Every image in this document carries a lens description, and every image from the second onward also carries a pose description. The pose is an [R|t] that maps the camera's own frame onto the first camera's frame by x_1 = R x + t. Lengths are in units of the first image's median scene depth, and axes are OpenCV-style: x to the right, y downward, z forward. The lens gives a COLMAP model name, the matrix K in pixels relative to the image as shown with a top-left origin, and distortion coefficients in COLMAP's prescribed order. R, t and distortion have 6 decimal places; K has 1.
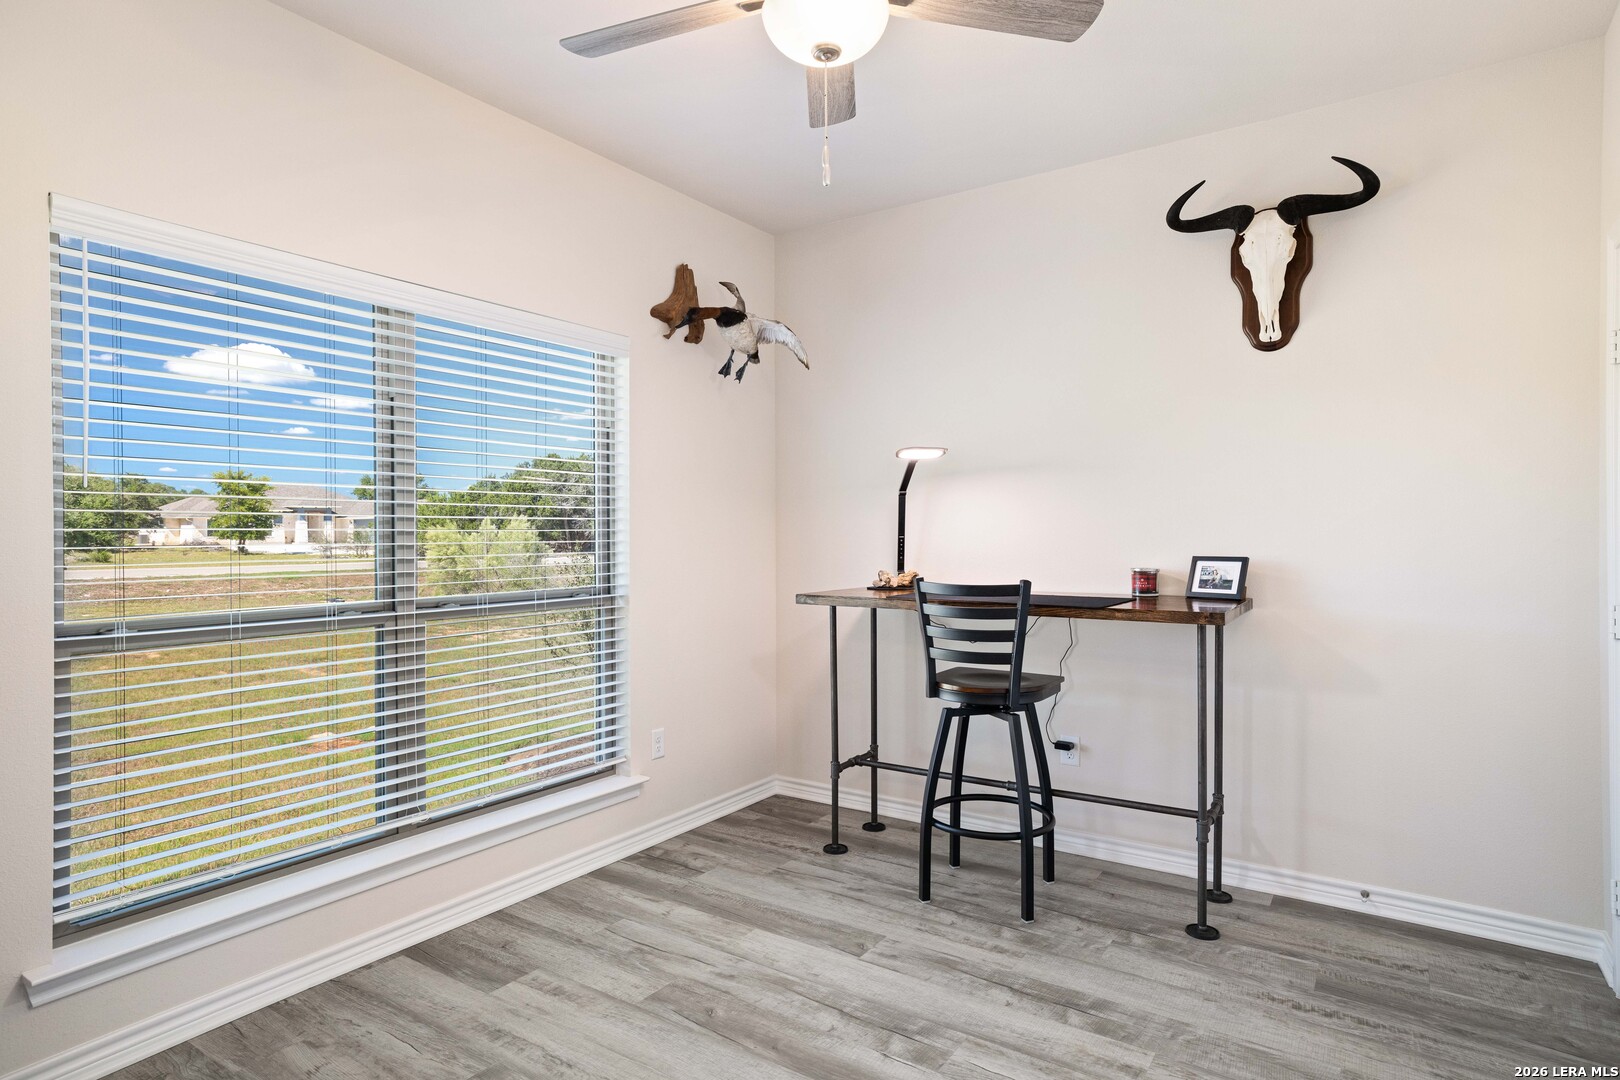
lens RADIAL K [[890.3, 0, 814.1], [0, 890.3, 544.0], [0, 0, 1]] dist [-0.001864, -0.000096]
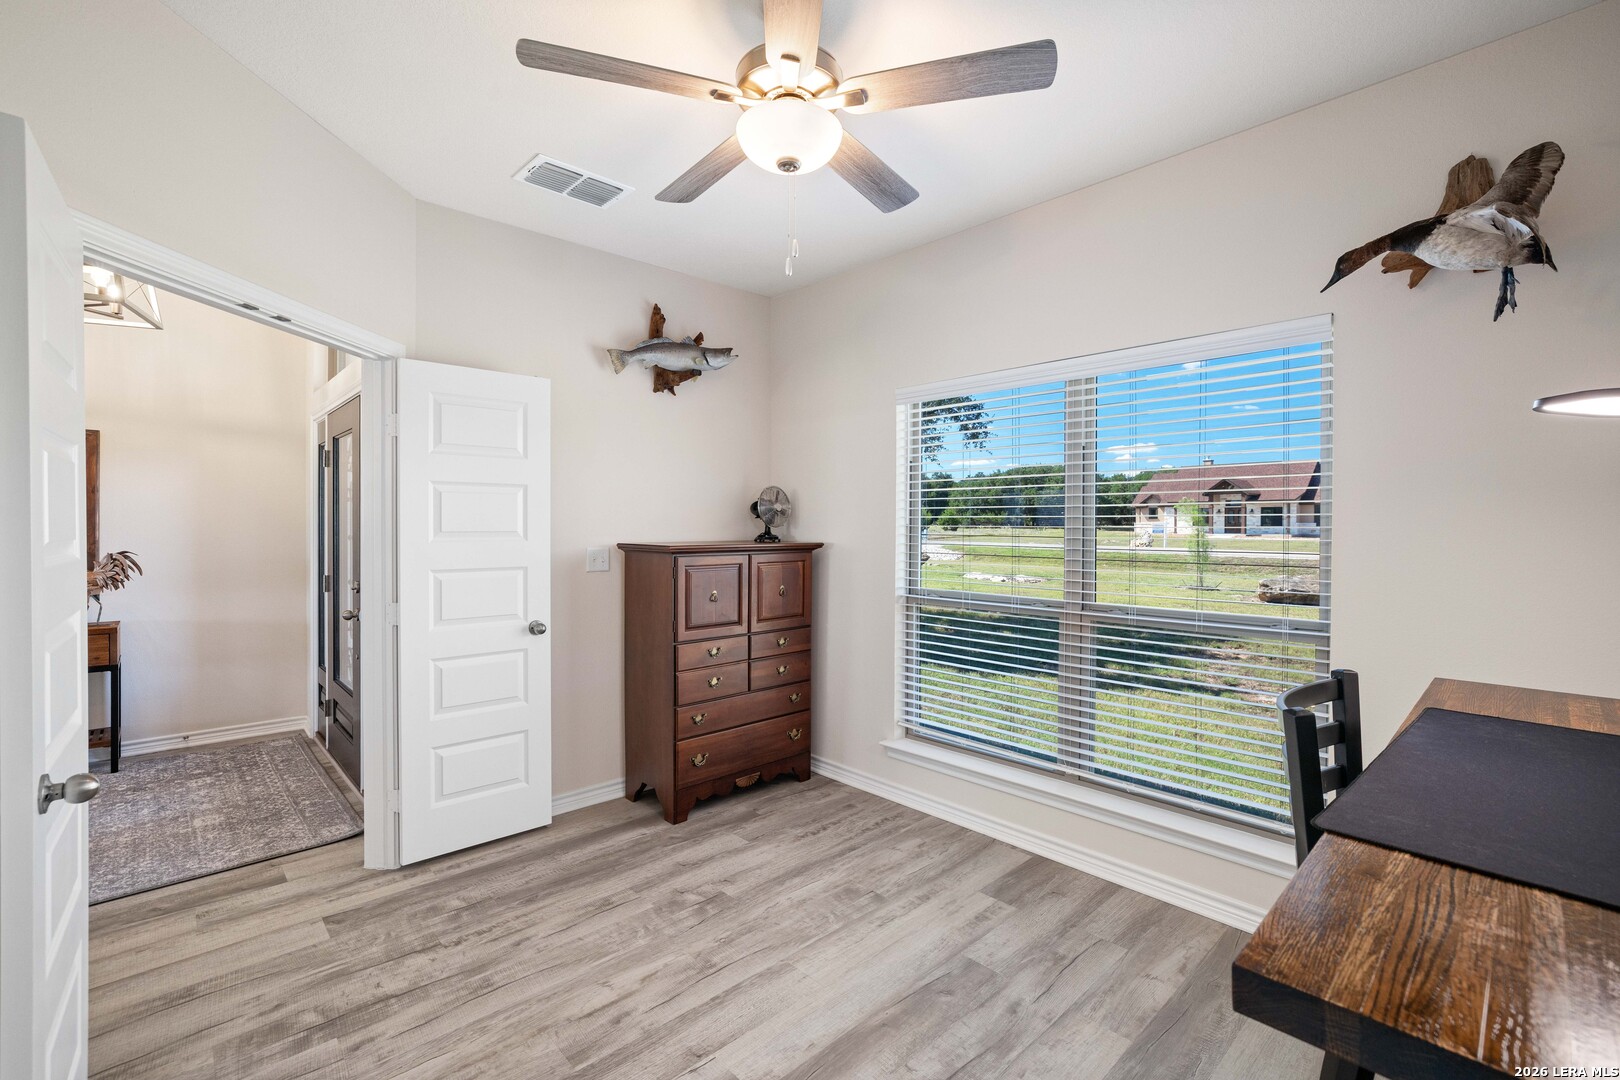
lens RADIAL K [[707.6, 0, 801.8], [0, 707.6, 532.2], [0, 0, 1]] dist [-0.005842, 0.005918]
pose [[-0.229209, 0.012814, -0.973293, 0.583168], [-0.011364, 0.999810, 0.015839, -0.048336], [0.973311, 0.014691, -0.229020, 0.759971]]
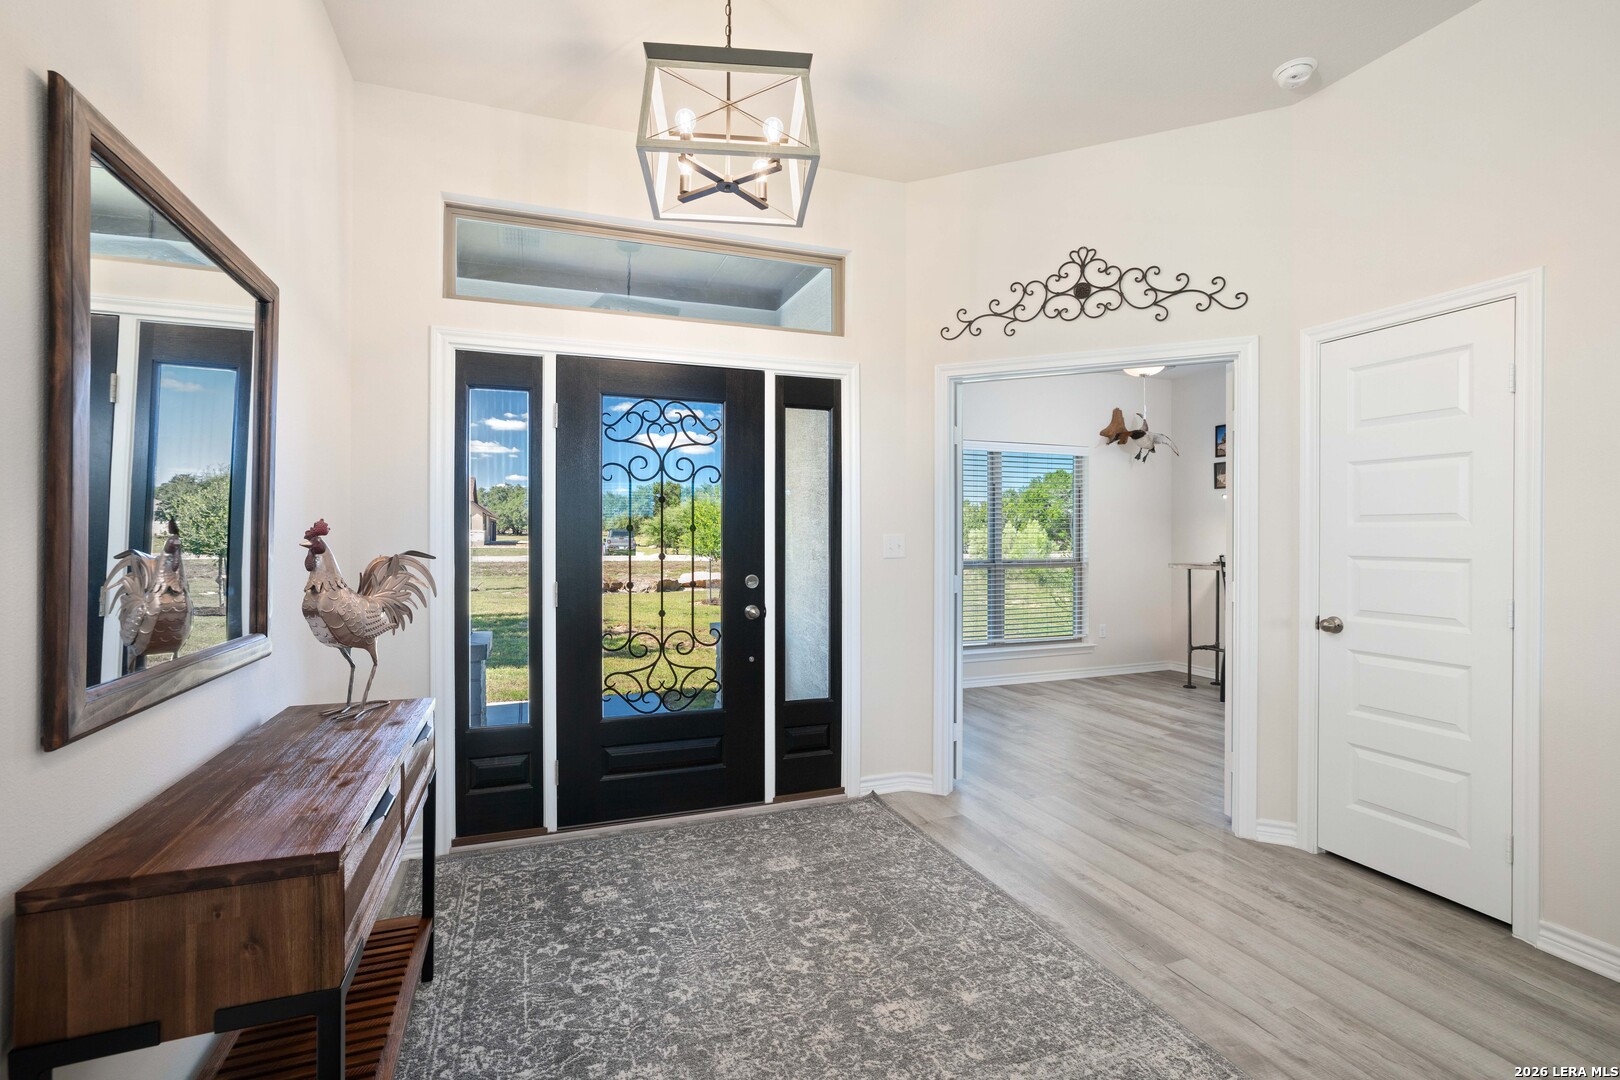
lens RADIAL K [[726.7, 0, 819.0], [0, 726.7, 535.4], [0, 0, 1]] dist [-0.003639, 0.000169]
pose [[0.822260, 0.004051, -0.569097, 0.314062], [-0.009398, 0.999935, -0.006461, 0.009289], [0.569034, 0.010661, 0.822245, -1.016787]]
